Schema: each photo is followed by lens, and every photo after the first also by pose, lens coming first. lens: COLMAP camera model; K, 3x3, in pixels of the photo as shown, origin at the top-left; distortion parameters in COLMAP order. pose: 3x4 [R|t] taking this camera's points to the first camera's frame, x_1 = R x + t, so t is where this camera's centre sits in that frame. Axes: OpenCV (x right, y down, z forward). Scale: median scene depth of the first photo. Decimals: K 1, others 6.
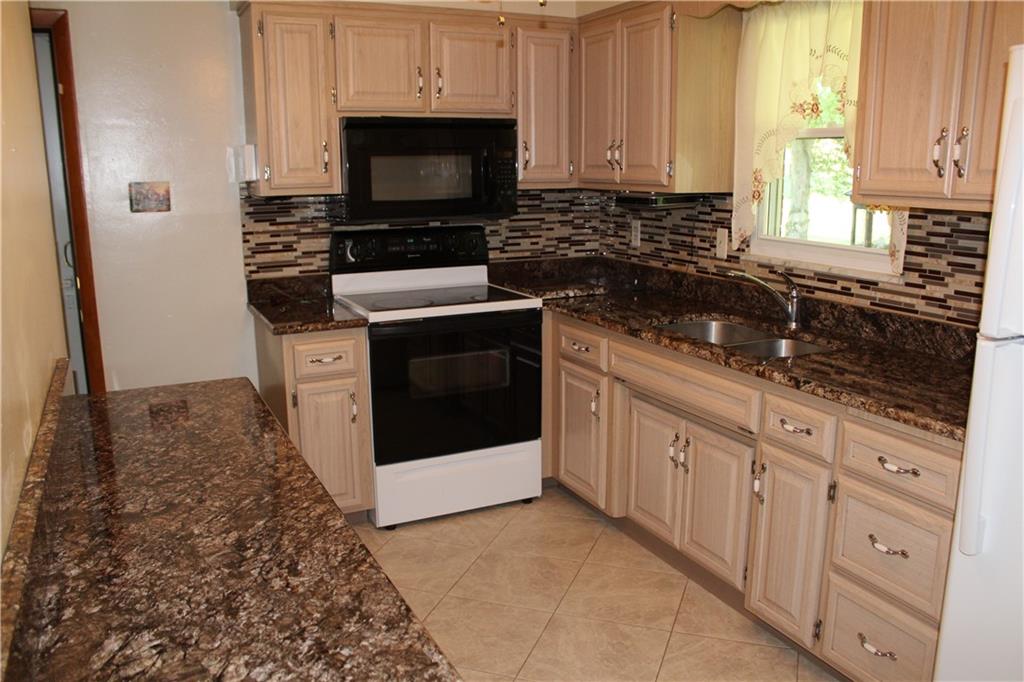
lens RADIAL K [[830.6, 0, 510.2], [0, 830.6, 370.8], [0, 0, 1]] dist [-0.071352, 0.004937]
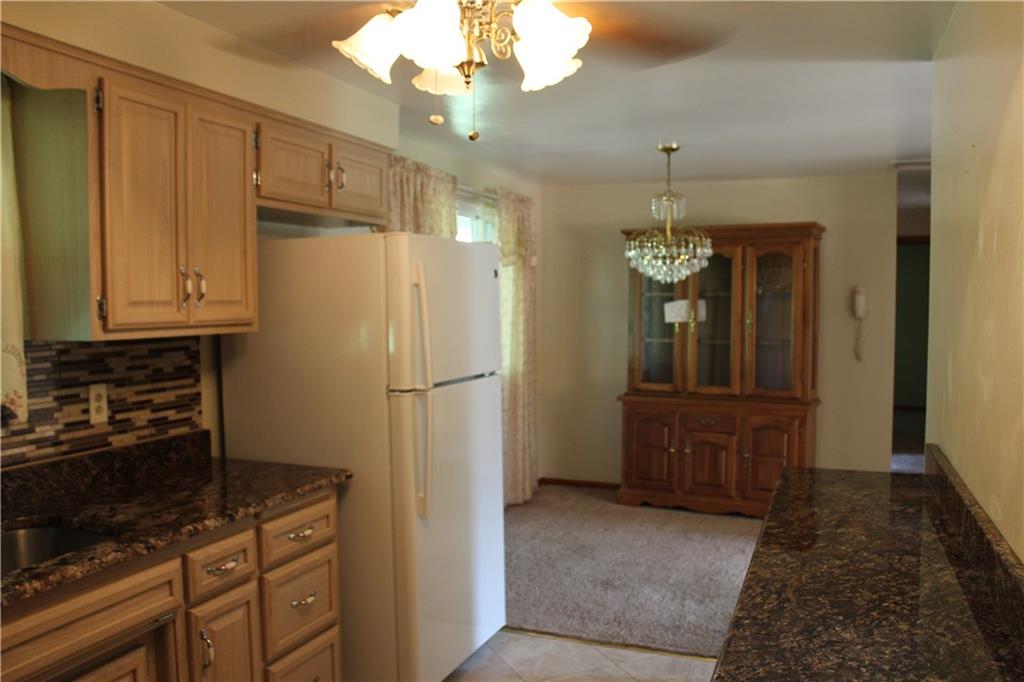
lens RADIAL K [[845.9, 0, 512.0], [0, 845.9, 341.0], [0, 0, 1]] dist [-0.009111, 0.000359]
pose [[-0.688895, -0.027799, 0.724328, -0.749341], [0.178821, 0.961862, 0.206989, -0.414590], [-0.702457, 0.272119, -0.657651, 1.694459]]
